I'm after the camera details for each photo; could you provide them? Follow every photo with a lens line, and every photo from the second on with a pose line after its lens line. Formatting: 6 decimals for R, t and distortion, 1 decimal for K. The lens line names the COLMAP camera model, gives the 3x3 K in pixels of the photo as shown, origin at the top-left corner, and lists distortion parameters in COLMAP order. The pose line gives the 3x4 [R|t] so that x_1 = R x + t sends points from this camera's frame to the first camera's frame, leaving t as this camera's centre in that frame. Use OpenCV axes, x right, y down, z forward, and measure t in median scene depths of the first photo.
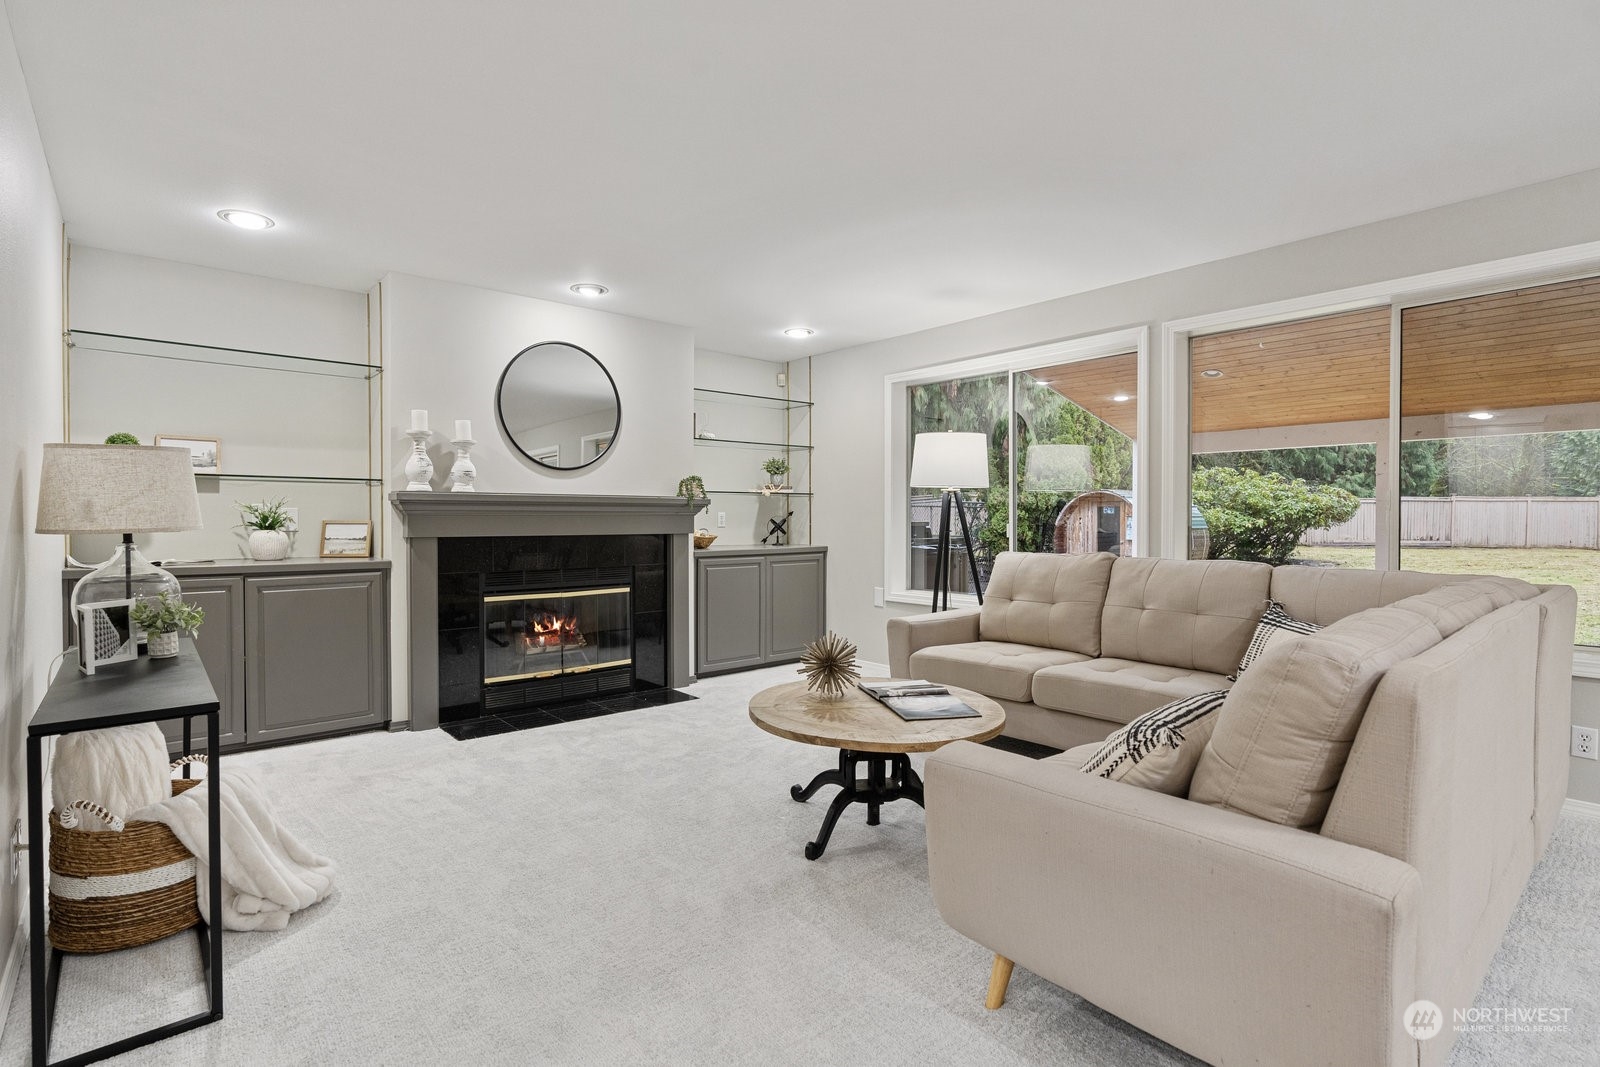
lens RADIAL K [[762.3, 0, 813.9], [0, 762.3, 535.9], [0, 0, 1]] dist [-0.001764, 0.000000]
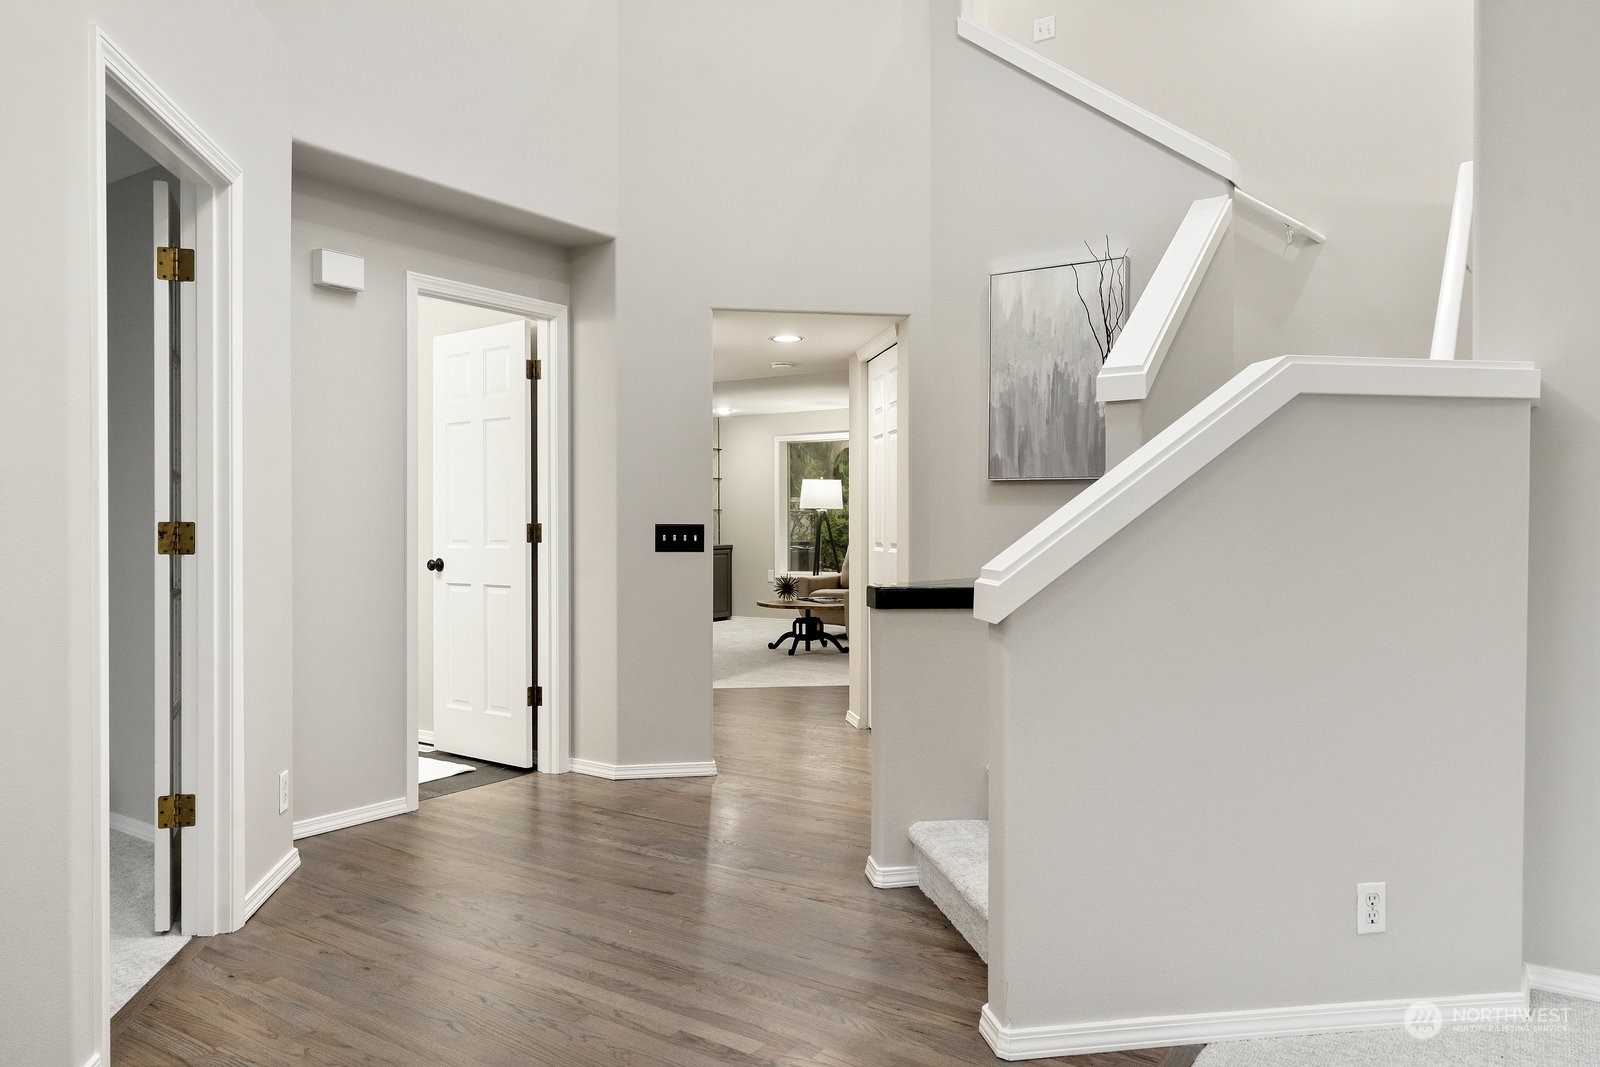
lens RADIAL K [[1110.4, 0, 800.0], [0, 1110.4, 533.5], [0, 0, 1]] dist [-0.000002, -0.000015]
pose [[0.971728, -0.001686, 0.236098, -0.493583], [0.004725, 0.999913, -0.012306, 0.025252], [-0.236057, 0.013074, 0.971651, -1.552876]]
